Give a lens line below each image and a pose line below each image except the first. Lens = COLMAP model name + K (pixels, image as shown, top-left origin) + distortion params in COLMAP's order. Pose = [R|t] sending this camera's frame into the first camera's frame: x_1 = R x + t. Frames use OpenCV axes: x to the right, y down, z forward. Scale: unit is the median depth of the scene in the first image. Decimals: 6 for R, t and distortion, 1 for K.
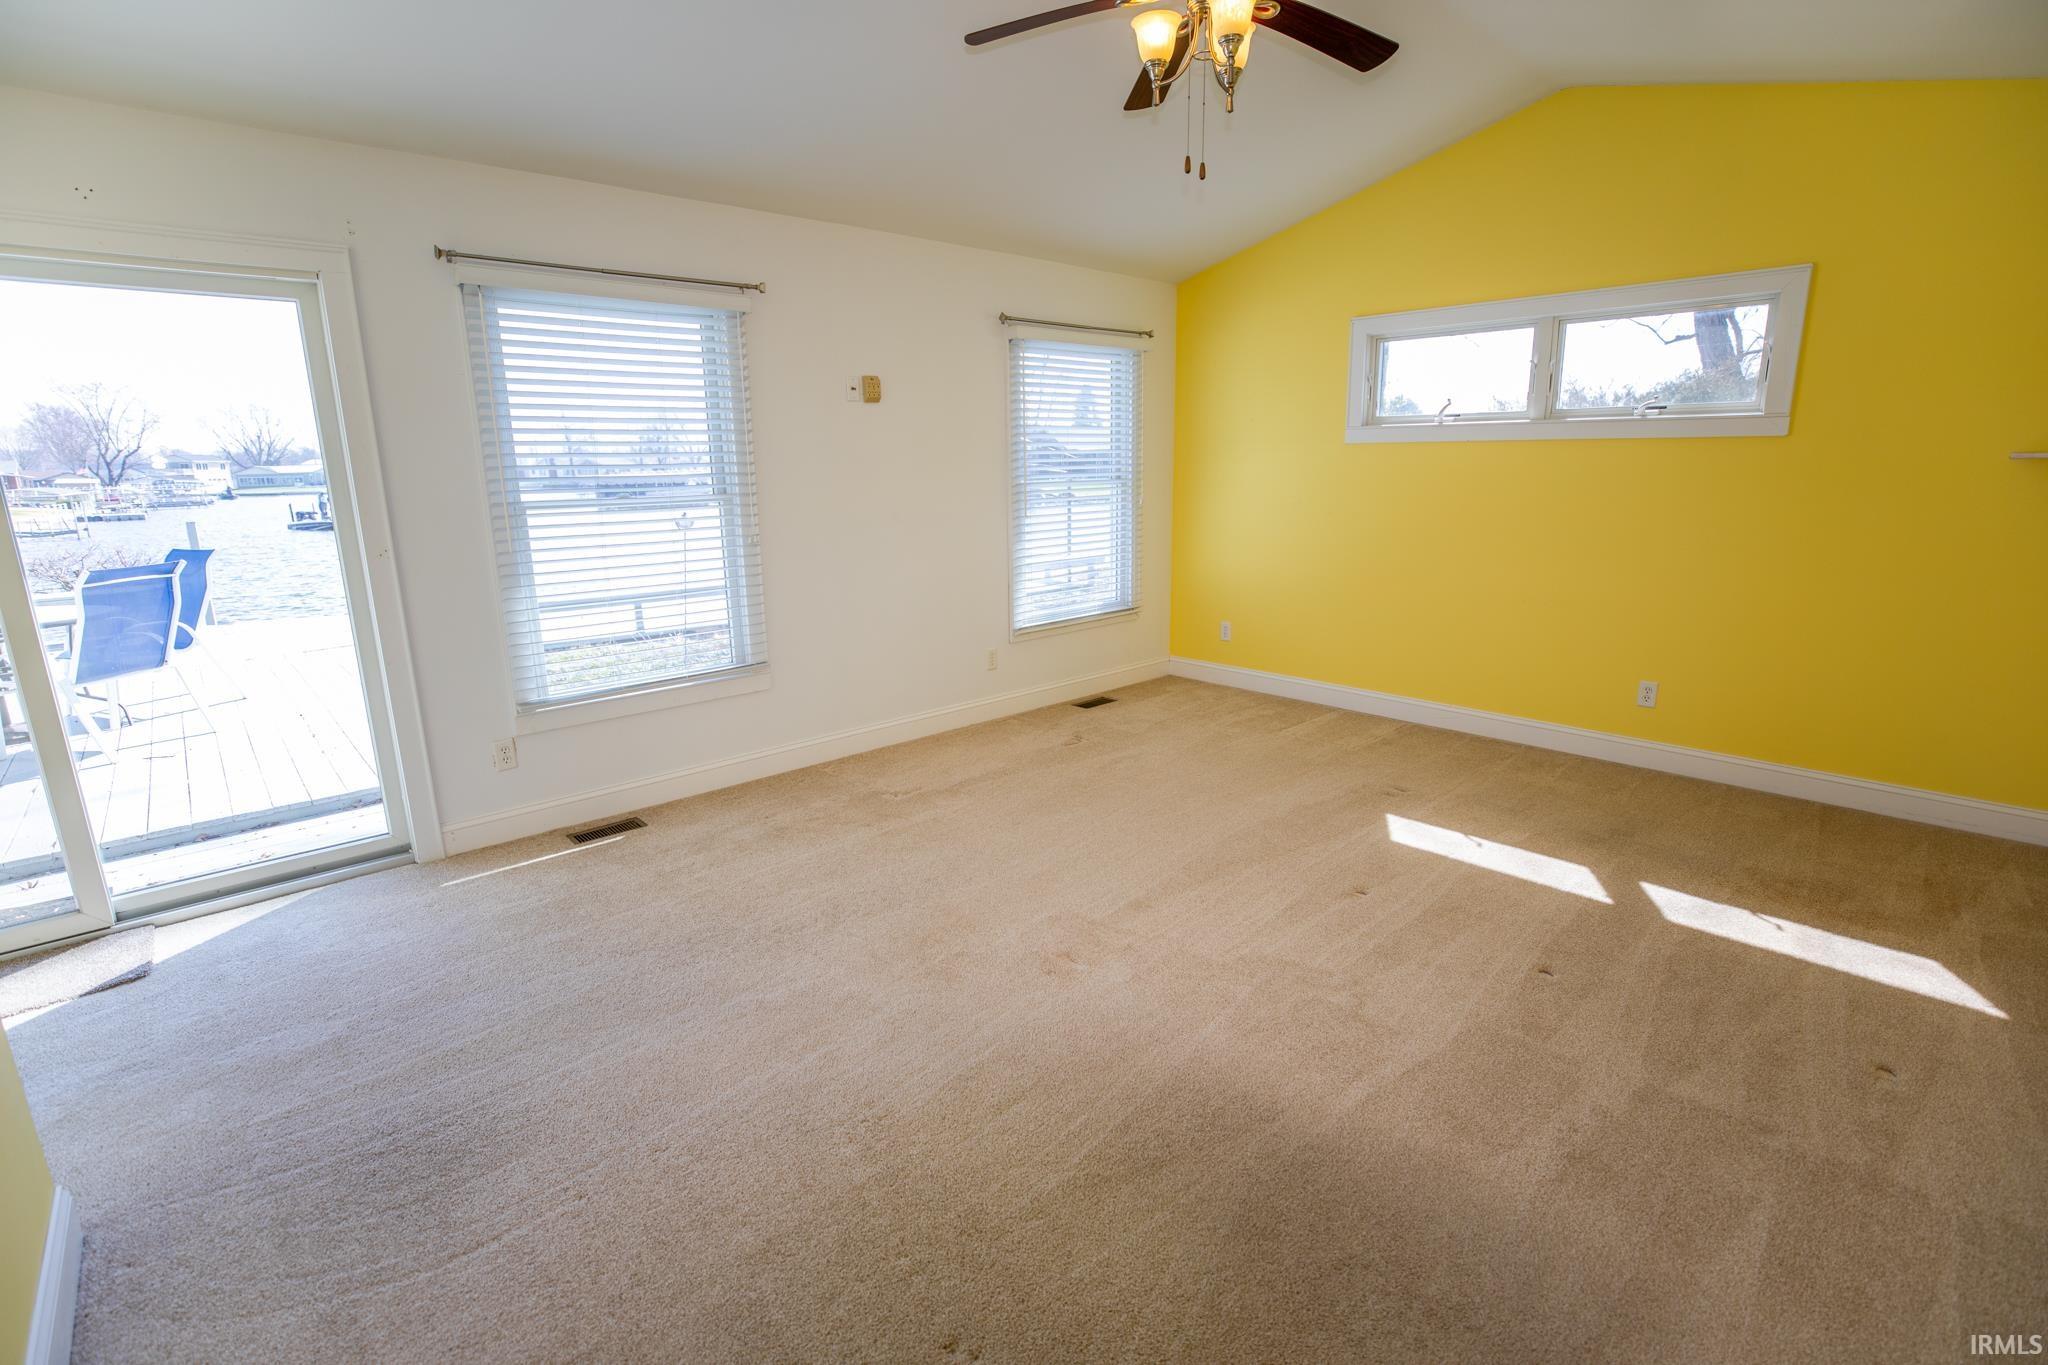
lens RADIAL K [[943.2, 0, 1021.3], [0, 943.2, 680.2], [0, 0, 1]] dist [-0.017436, 0.000503]
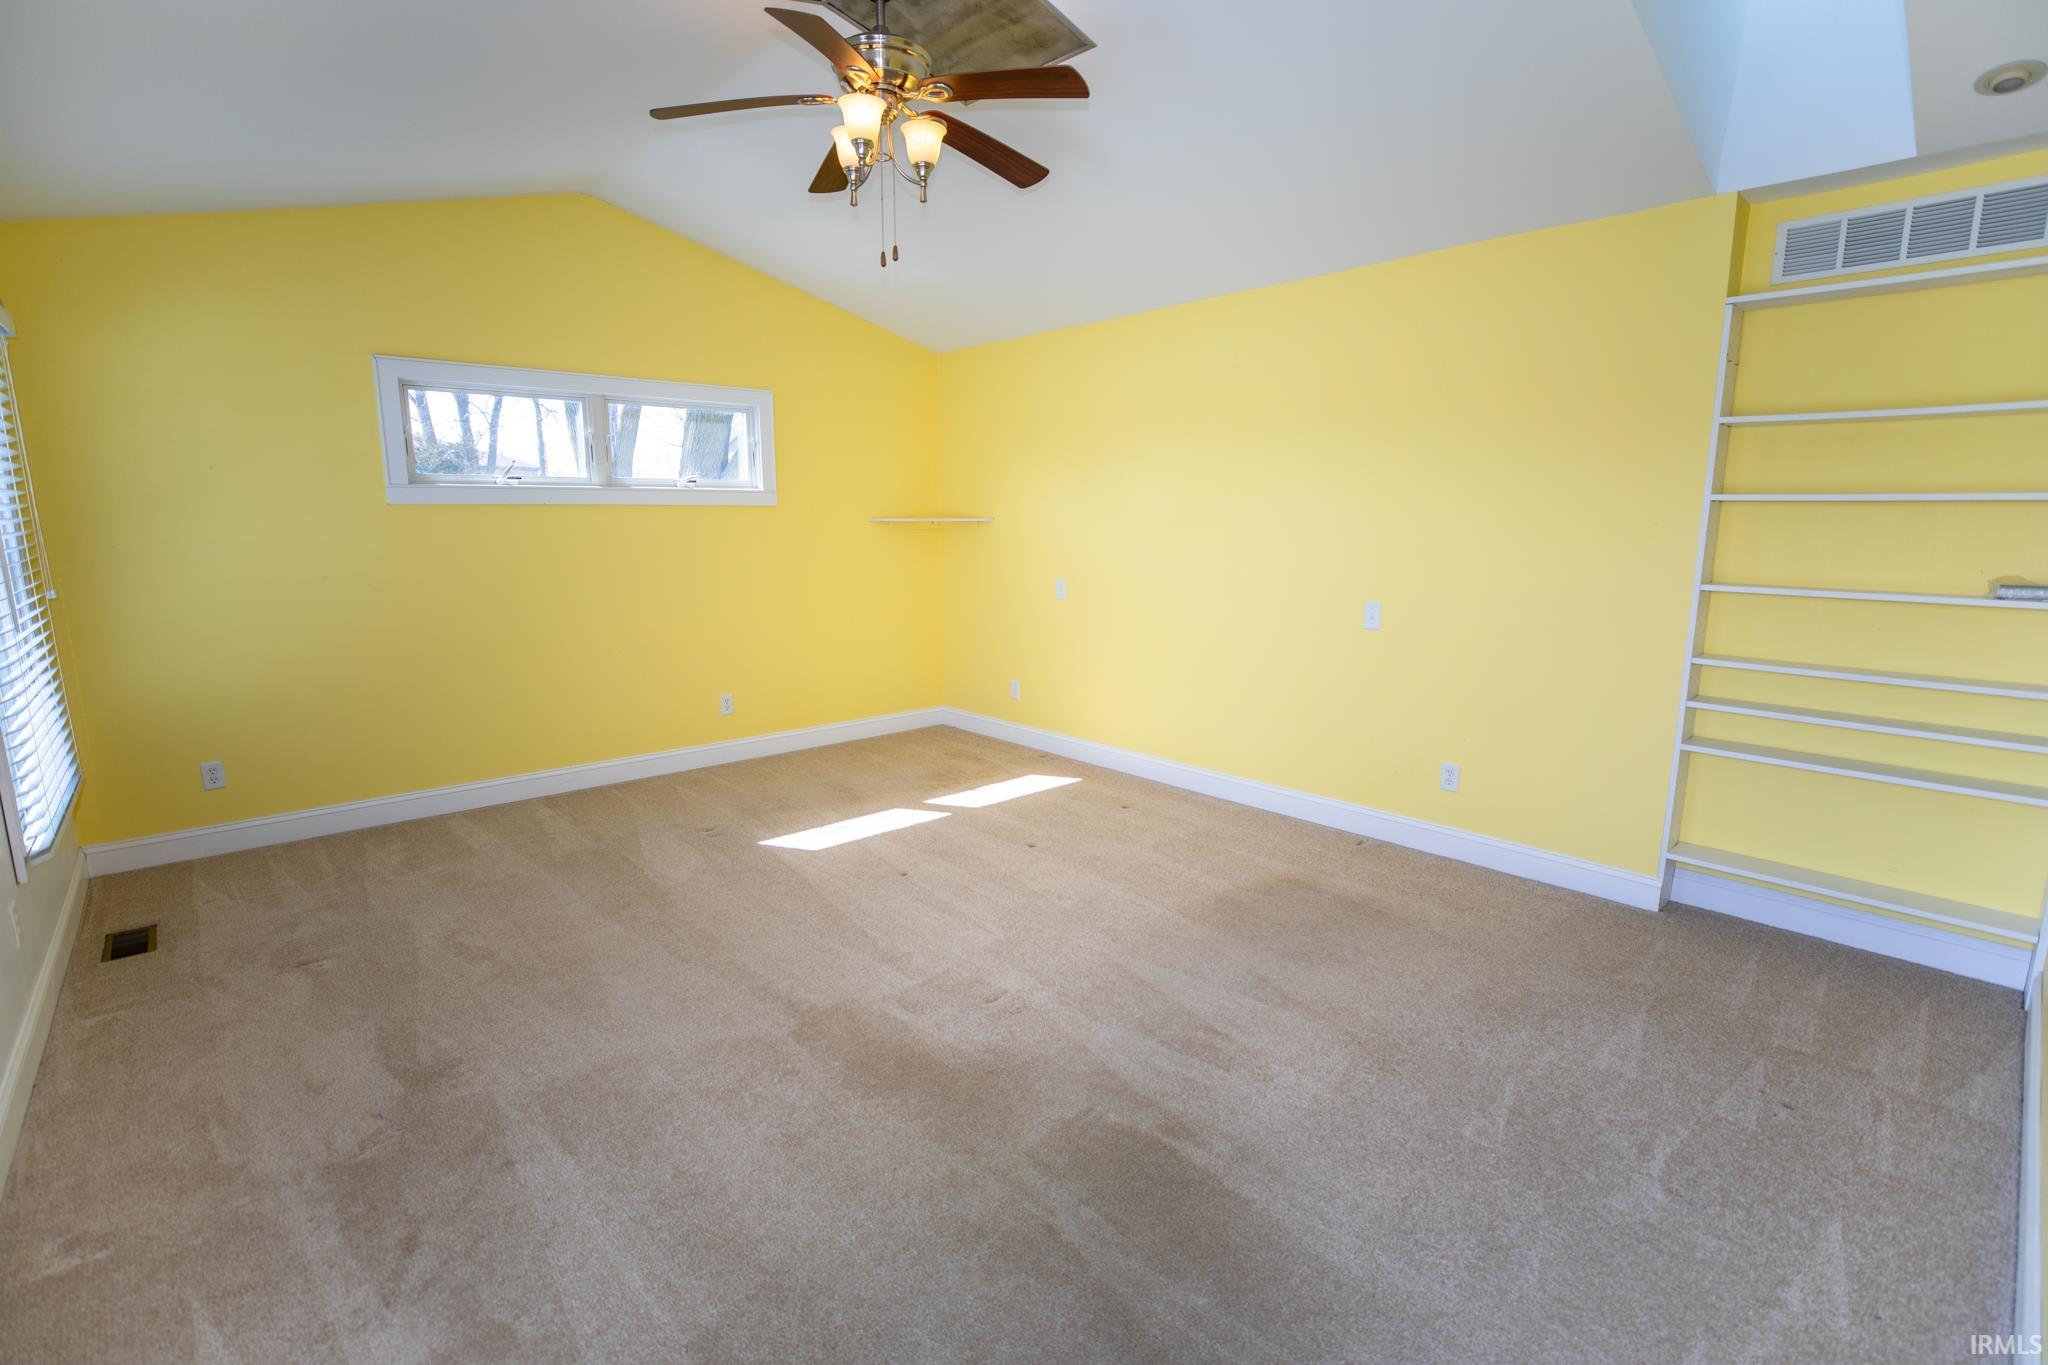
lens RADIAL K [[943.2, 0, 1021.0], [0, 943.2, 681.8], [0, 0, 1]] dist [-0.017436, 0.000503]
pose [[0.020875, -0.166876, 0.985757, -0.584923], [0.225202, 0.961418, 0.157986, -0.127600], [-0.974088, 0.218697, 0.057650, 0.535824]]
